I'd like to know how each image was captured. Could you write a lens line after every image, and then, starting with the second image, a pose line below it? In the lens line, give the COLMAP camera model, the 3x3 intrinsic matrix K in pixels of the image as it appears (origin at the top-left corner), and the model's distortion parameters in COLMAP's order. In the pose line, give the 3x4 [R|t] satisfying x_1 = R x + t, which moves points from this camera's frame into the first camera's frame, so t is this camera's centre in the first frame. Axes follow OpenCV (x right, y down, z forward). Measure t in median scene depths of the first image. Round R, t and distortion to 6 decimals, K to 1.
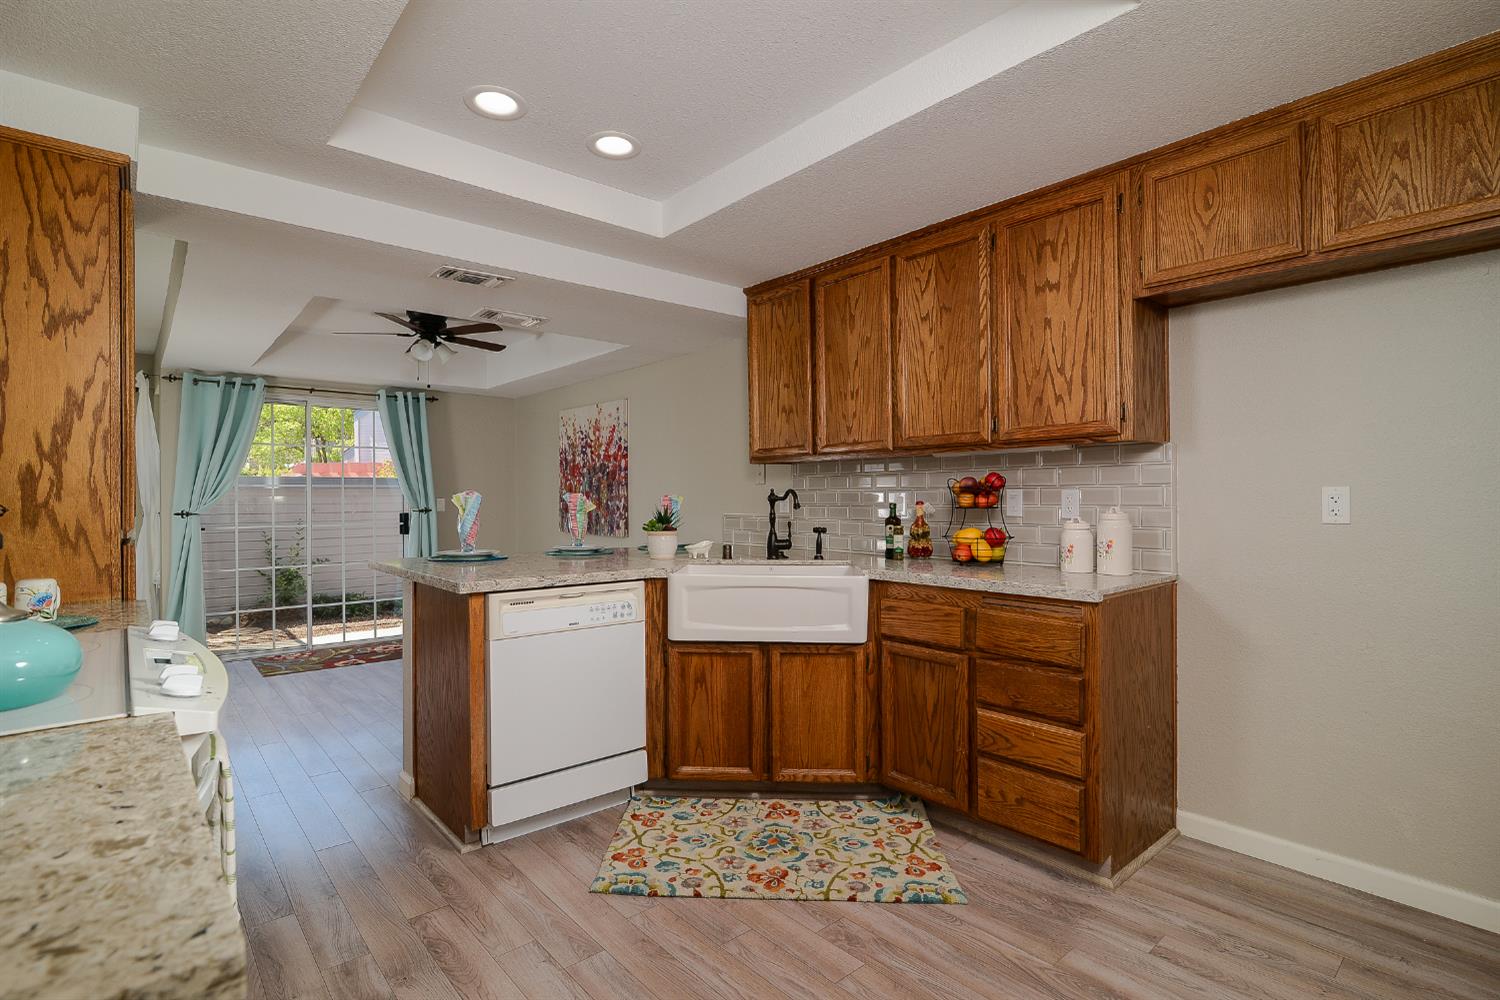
lens RADIAL K [[740.7, 0, 750.0], [0, 740.7, 500.0], [0, 0, 1]] dist [-0.004014, -0.000530]
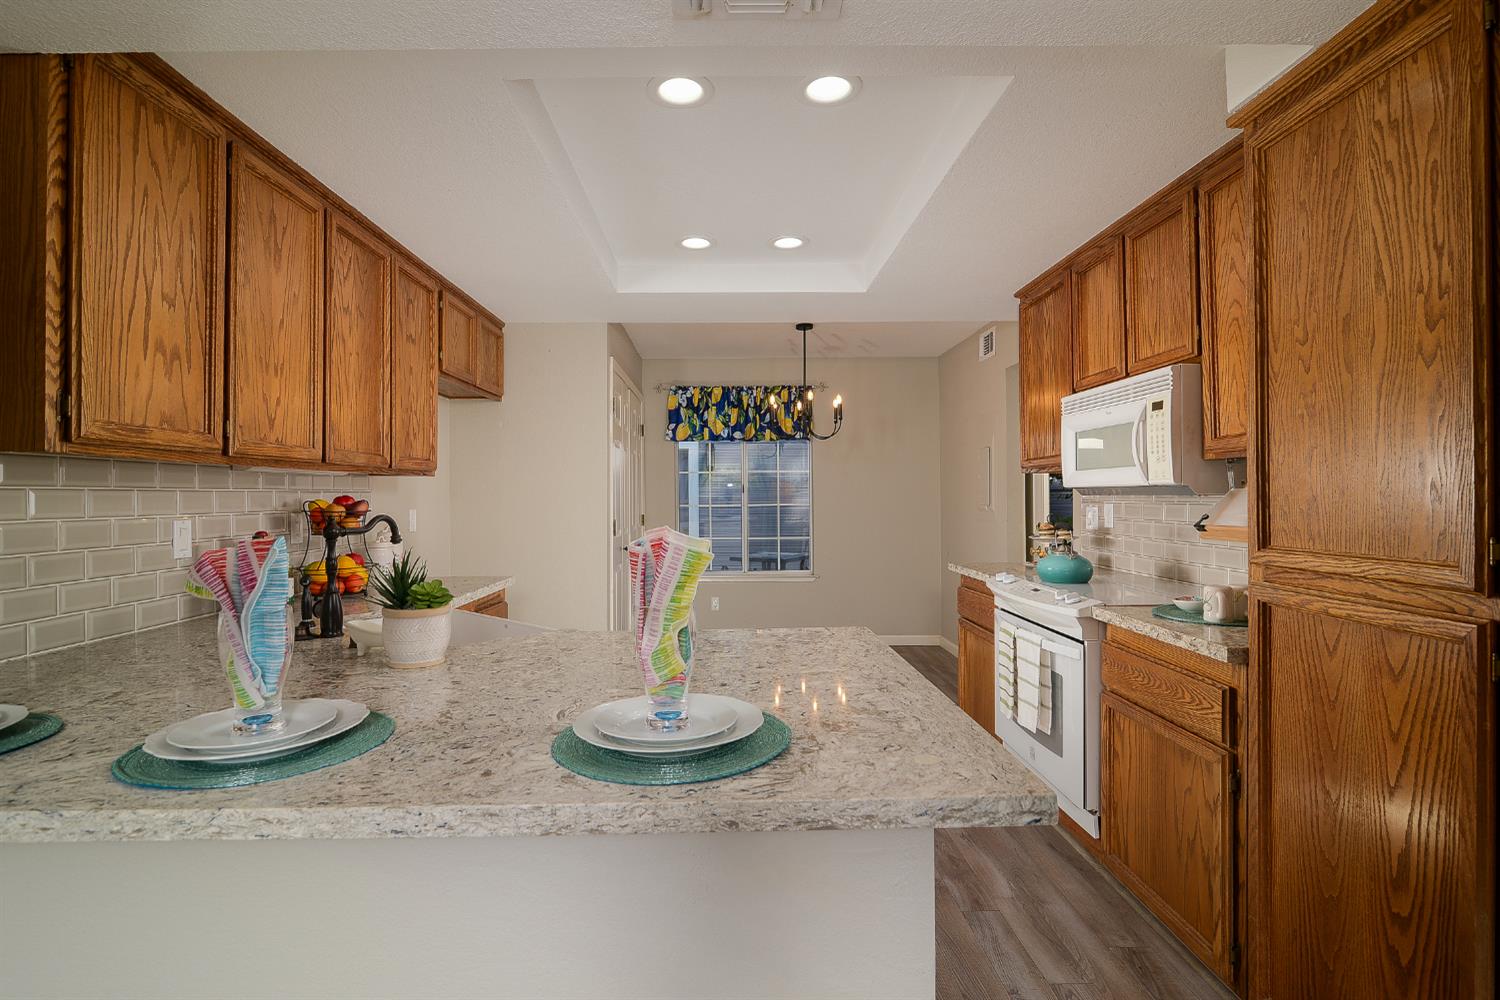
lens RADIAL K [[744.5, 0, 715.8], [0, 744.5, 497.3], [0, 0, 1]] dist [-0.001516, 0.000256]
pose [[-0.754109, 0.006121, 0.656721, -0.356066], [0.005618, 0.999980, -0.002869, -0.016300], [-0.656725, 0.001526, -0.754128, 0.762686]]
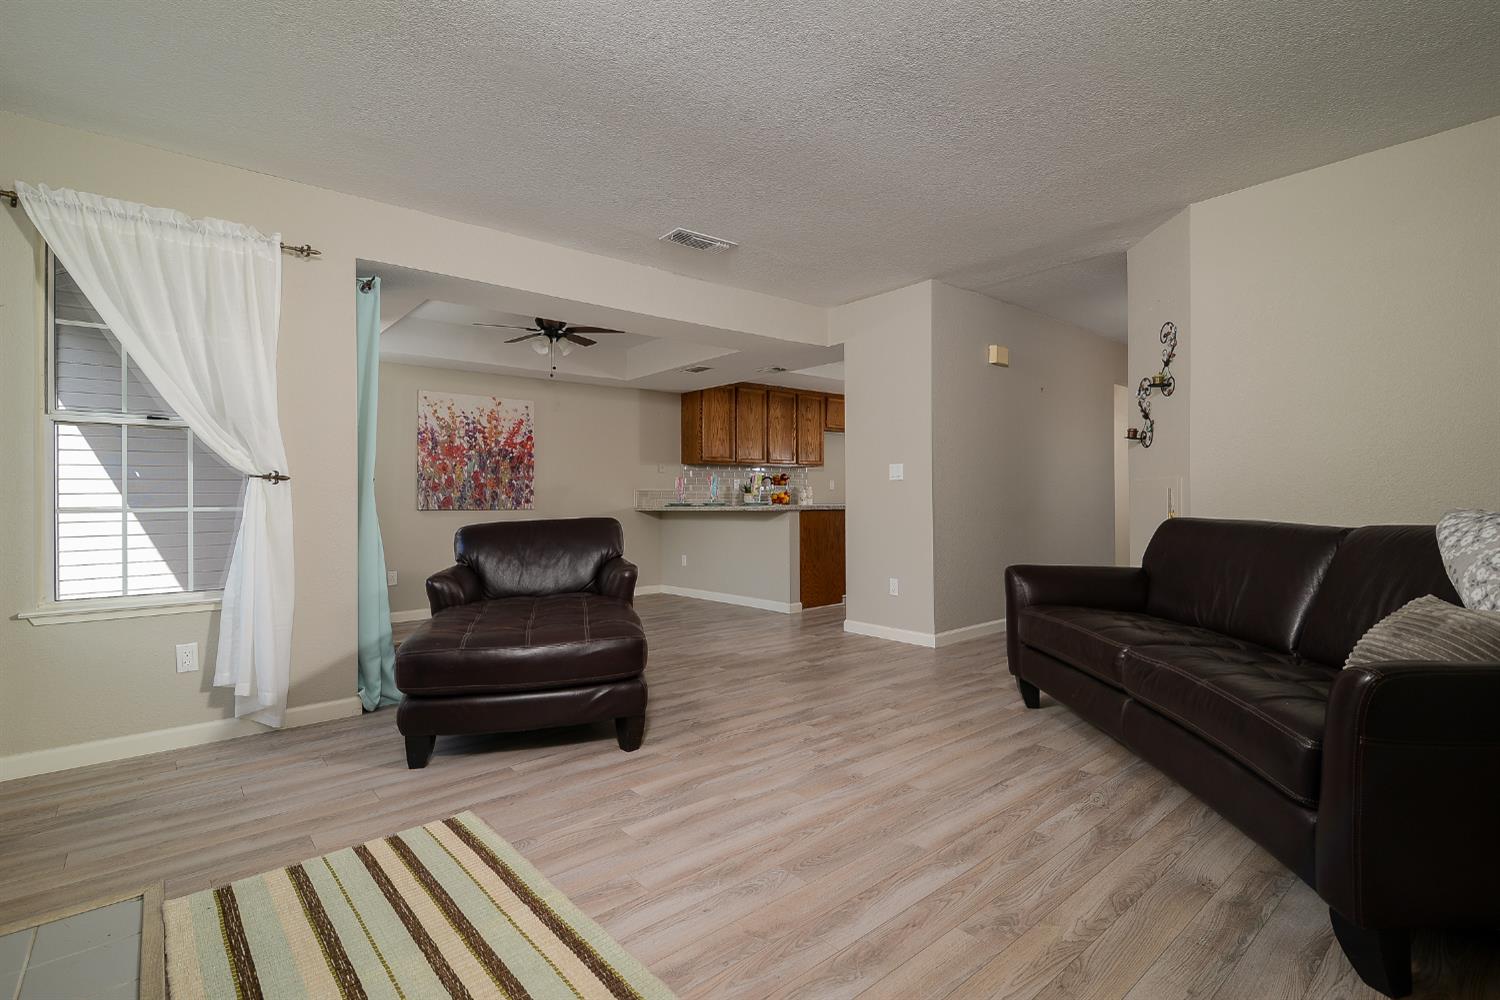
lens RADIAL K [[715.6, 0, 754.9], [0, 715.6, 499.1], [0, 0, 1]] dist [-0.008096, -0.000024]
pose [[-0.008835, 0.001516, 0.999960, -1.385064], [0.005016, 0.999986, -0.001471, 0.036129], [-0.999948, 0.005003, -0.008843, 0.621759]]
